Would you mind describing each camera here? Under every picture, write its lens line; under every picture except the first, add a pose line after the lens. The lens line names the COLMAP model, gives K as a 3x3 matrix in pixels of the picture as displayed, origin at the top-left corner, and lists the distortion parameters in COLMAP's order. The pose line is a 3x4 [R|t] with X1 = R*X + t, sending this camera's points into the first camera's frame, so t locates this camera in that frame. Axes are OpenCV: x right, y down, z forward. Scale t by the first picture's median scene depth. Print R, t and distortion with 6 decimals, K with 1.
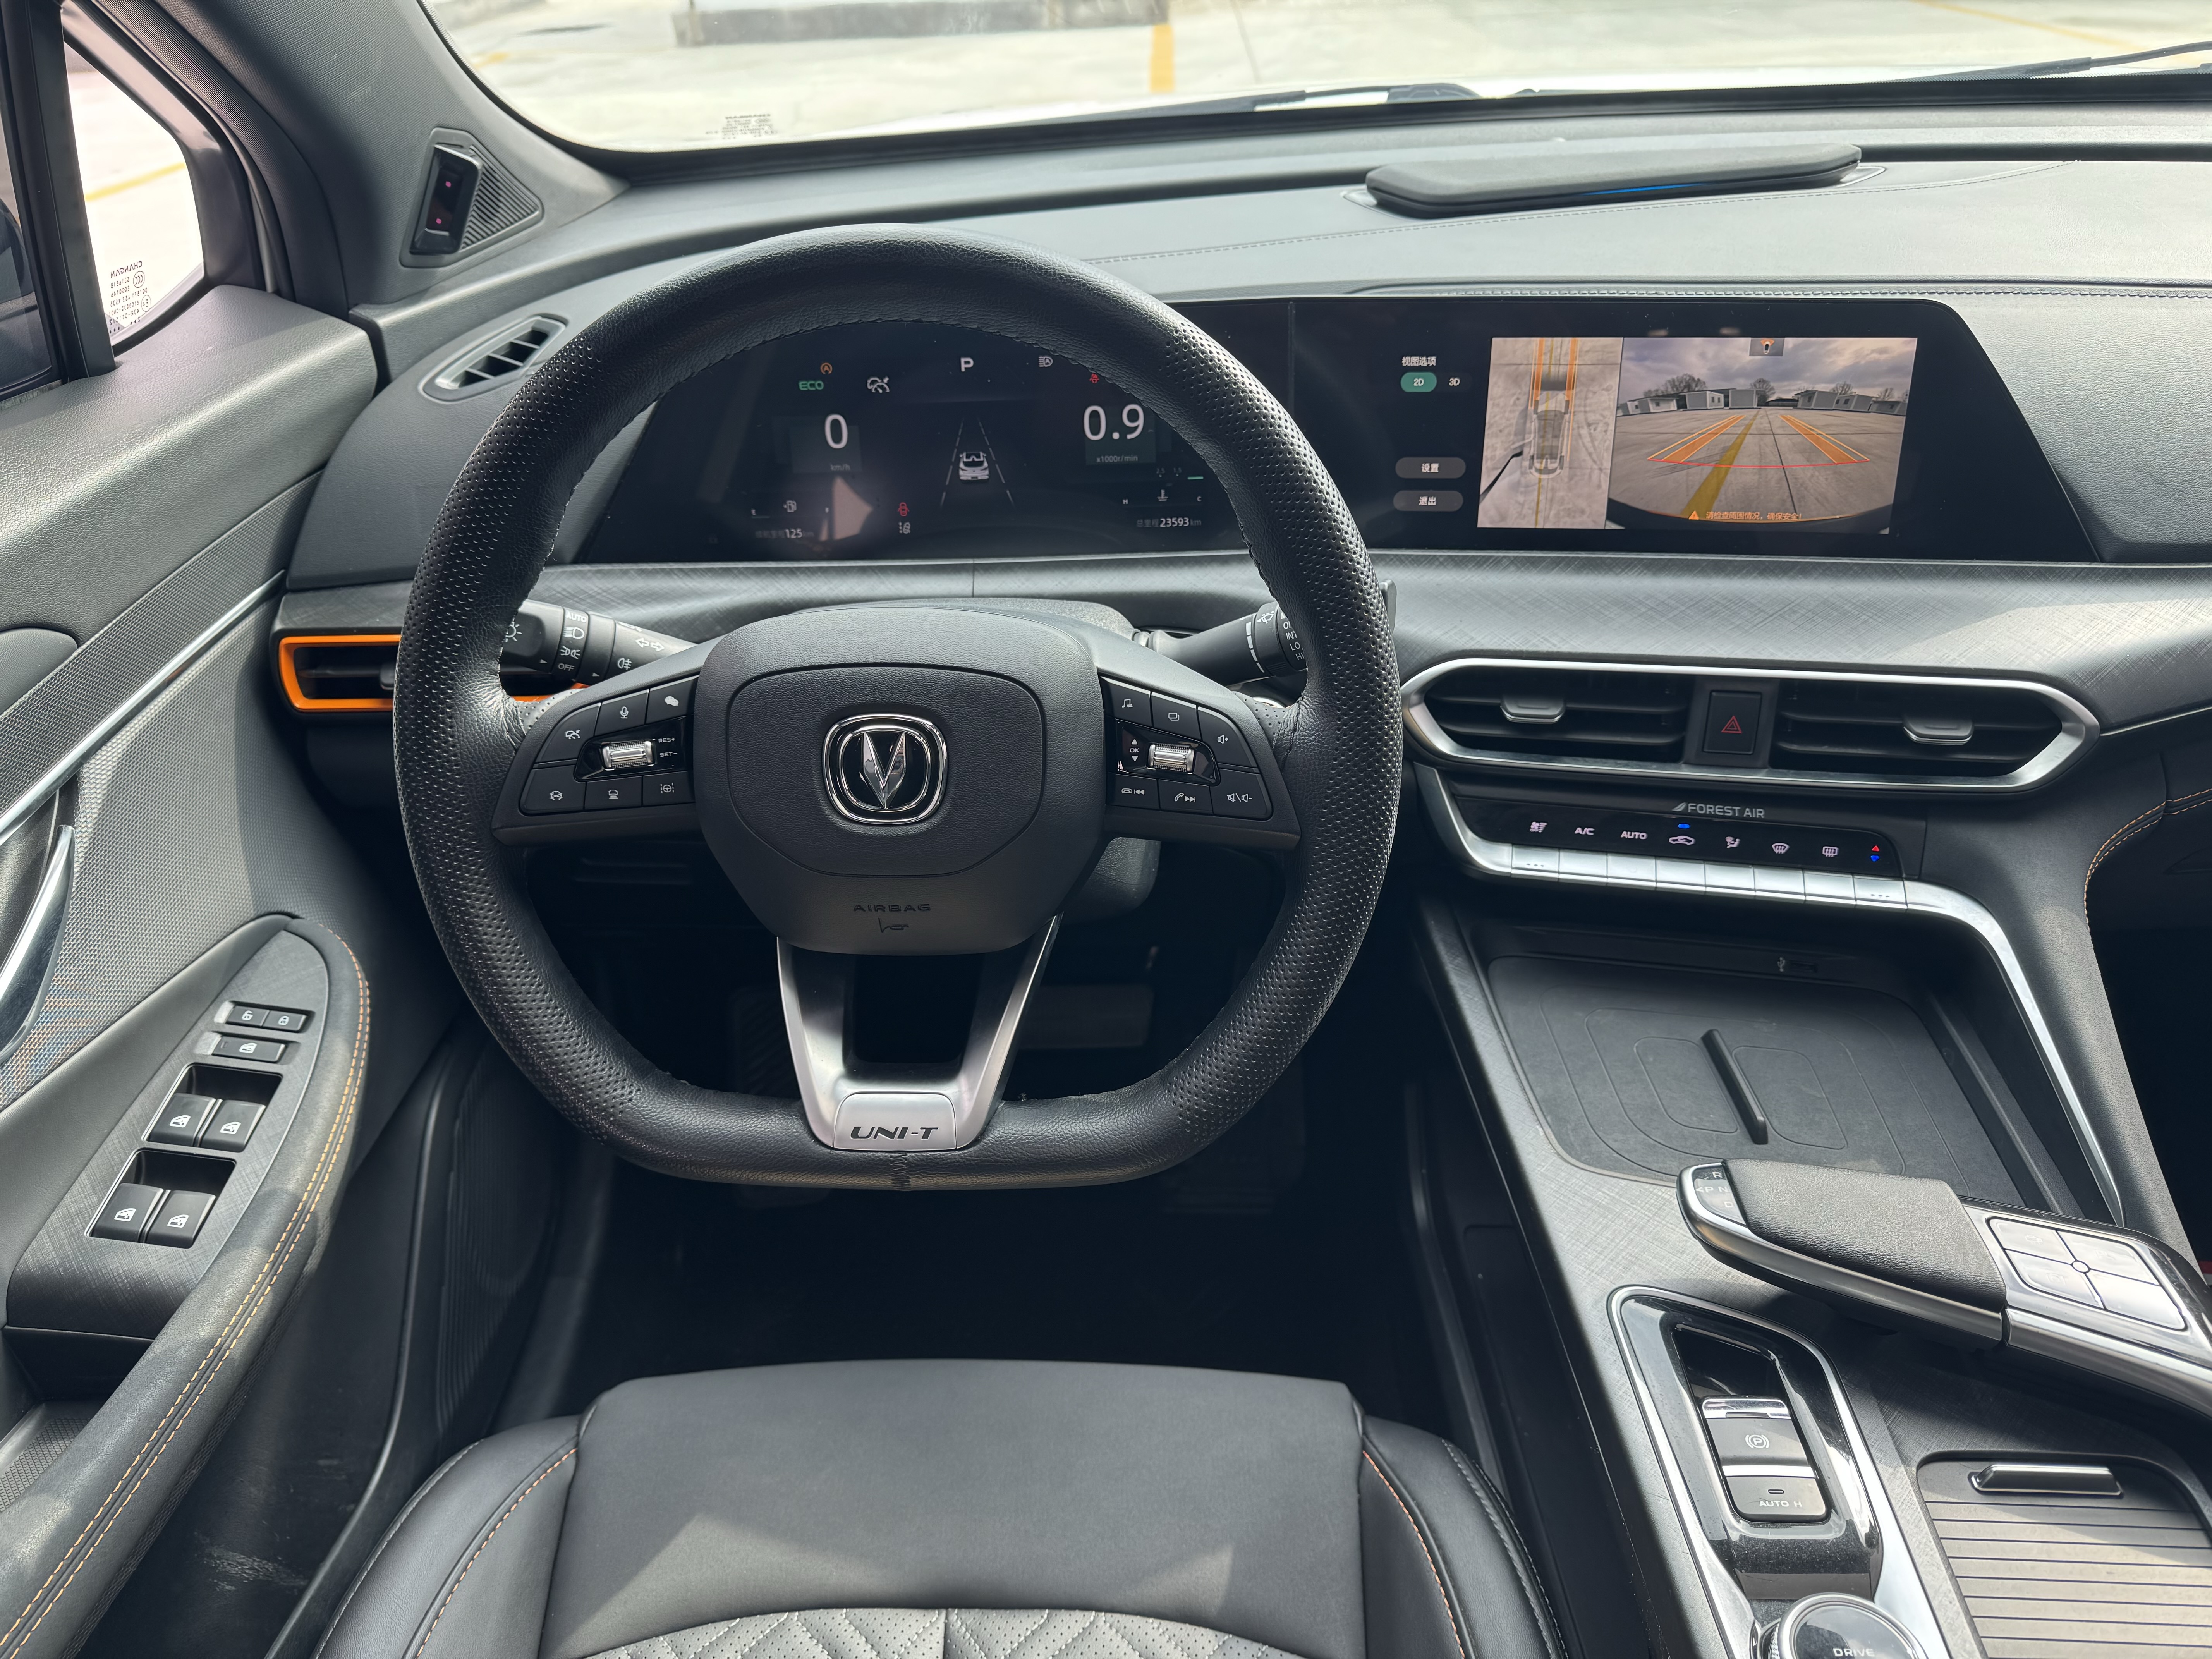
lens RADIAL K [[1540.9, 0, 1094.1], [0, 1540.9, 779.6], [0, 0, 1]] dist [0.063131, -0.127451]
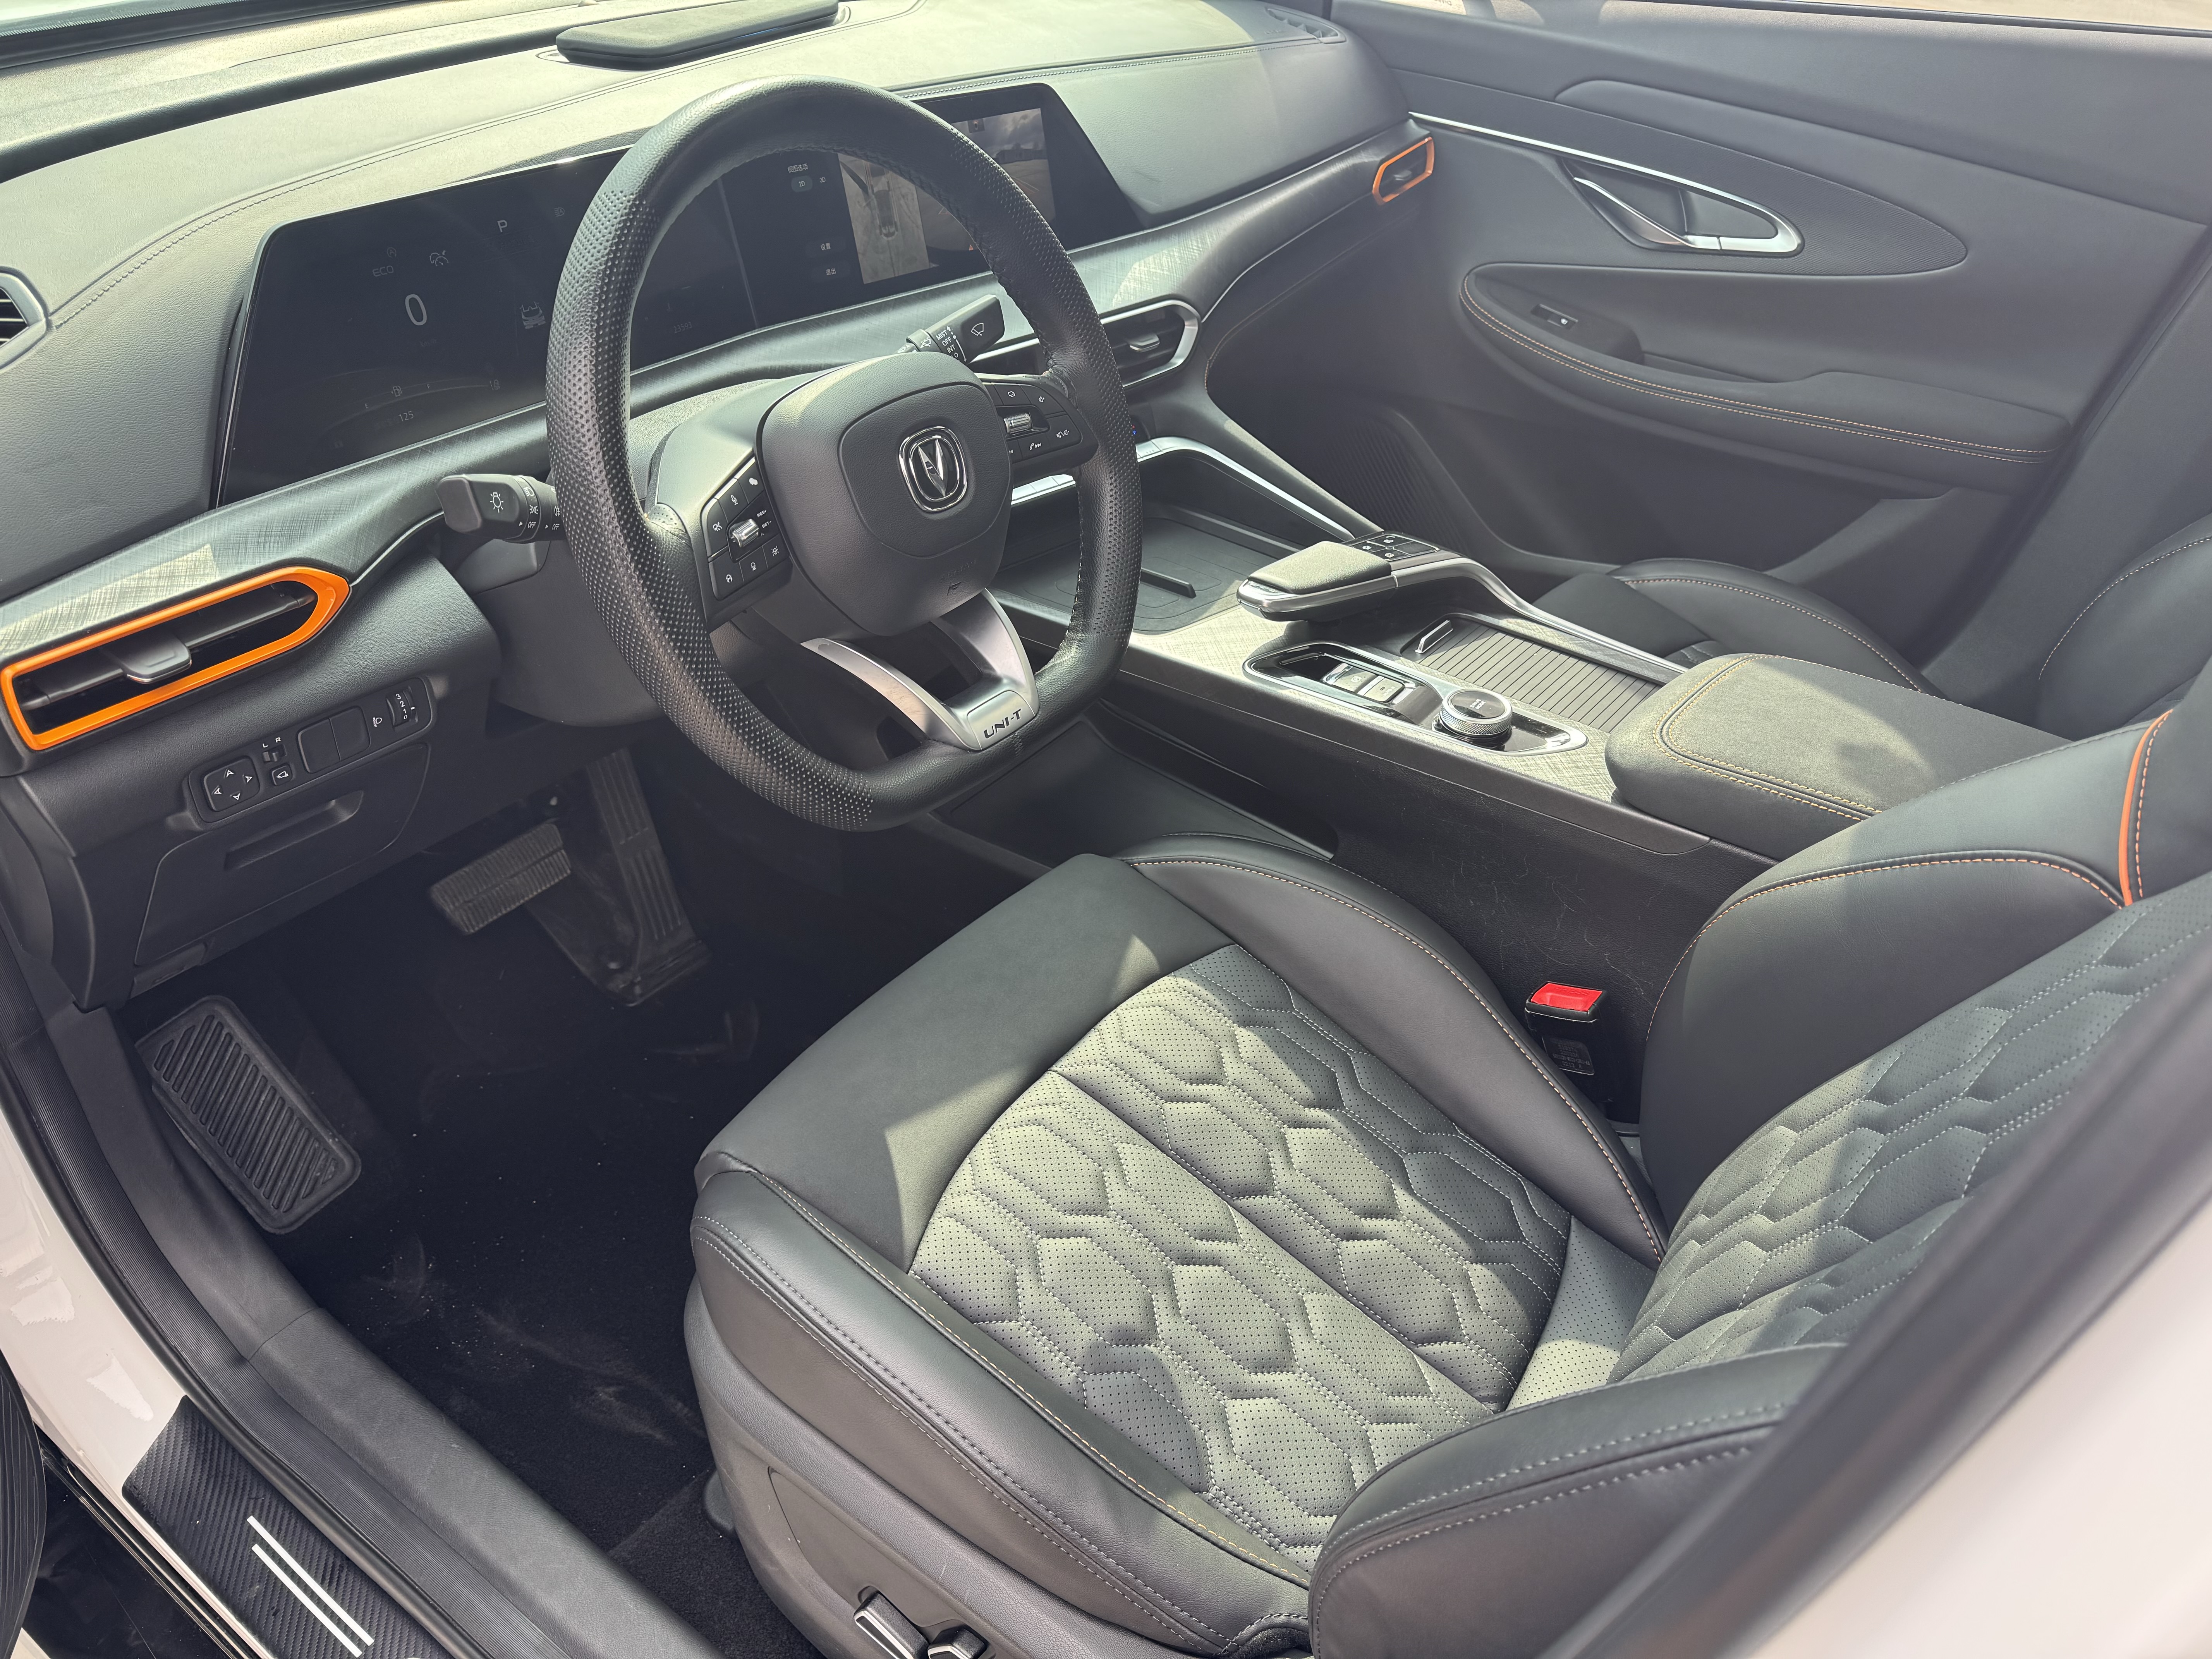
lens RADIAL K [[1540.9, 0, 1094.1], [0, 1540.9, 779.6], [0, 0, 1]] dist [0.063131, -0.127451]
pose [[0.559607, -0.416134, 0.716709, -0.851603], [0.361138, 0.900818, 0.241054, -0.027657], [-0.745935, 0.123935, 0.654386, 0.007267]]
